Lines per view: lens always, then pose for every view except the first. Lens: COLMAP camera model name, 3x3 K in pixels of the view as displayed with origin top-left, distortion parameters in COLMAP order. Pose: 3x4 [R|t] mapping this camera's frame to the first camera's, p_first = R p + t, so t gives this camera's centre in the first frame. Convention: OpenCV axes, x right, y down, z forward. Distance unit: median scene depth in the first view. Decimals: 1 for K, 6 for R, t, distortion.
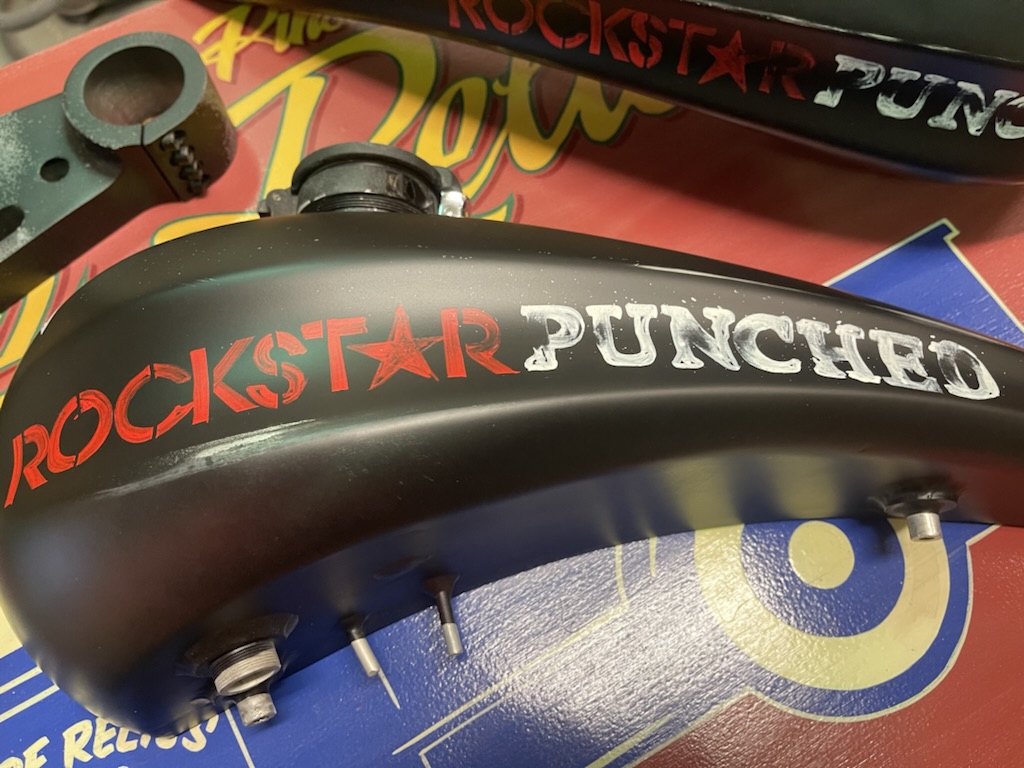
lens RADIAL K [[804.1, 0, 519.3], [0, 804.1, 398.7], [0, 0, 1]] dist [0.038679, -0.077419]
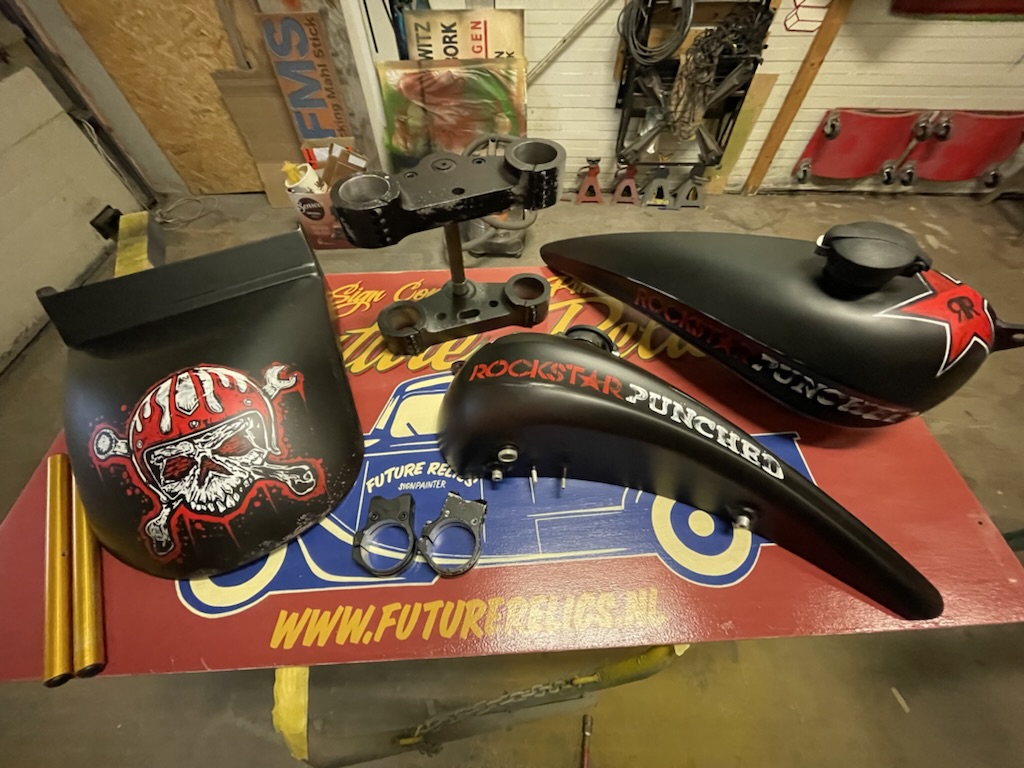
lens RADIAL K [[412.8, 0, 509.2], [0, 412.8, 388.2], [0, 0, 1]] dist [-0.001485, 0.001474]
pose [[0.899508, 0.363526, -0.242350, -0.022010], [-0.406627, 0.899468, -0.160035, 0.286582], [0.159809, 0.242499, 0.956899, -0.520308]]
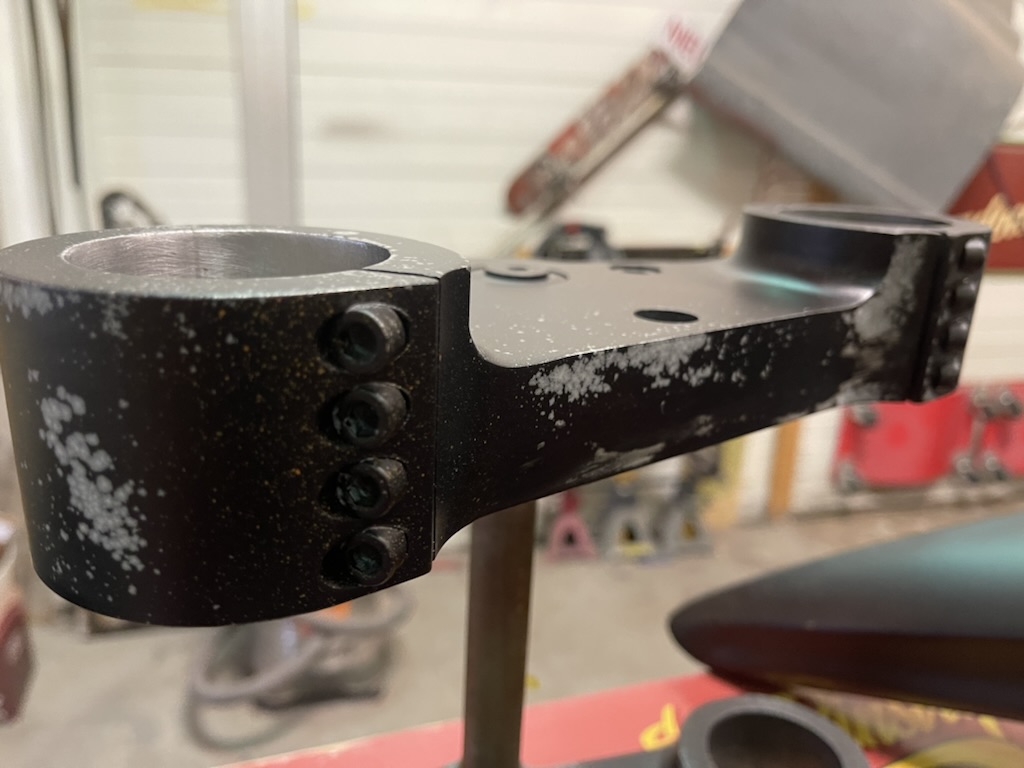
lens RADIAL K [[804.1, 0, 508.0], [0, 804.1, 382.0], [0, 0, 1]] dist [0.038679, -0.077419]
pose [[0.984738, 0.091939, -0.147779, -4.058176], [-0.172977, 0.610881, -0.772595, -1.104151], [0.019244, 0.786366, 0.617461, 3.884822]]
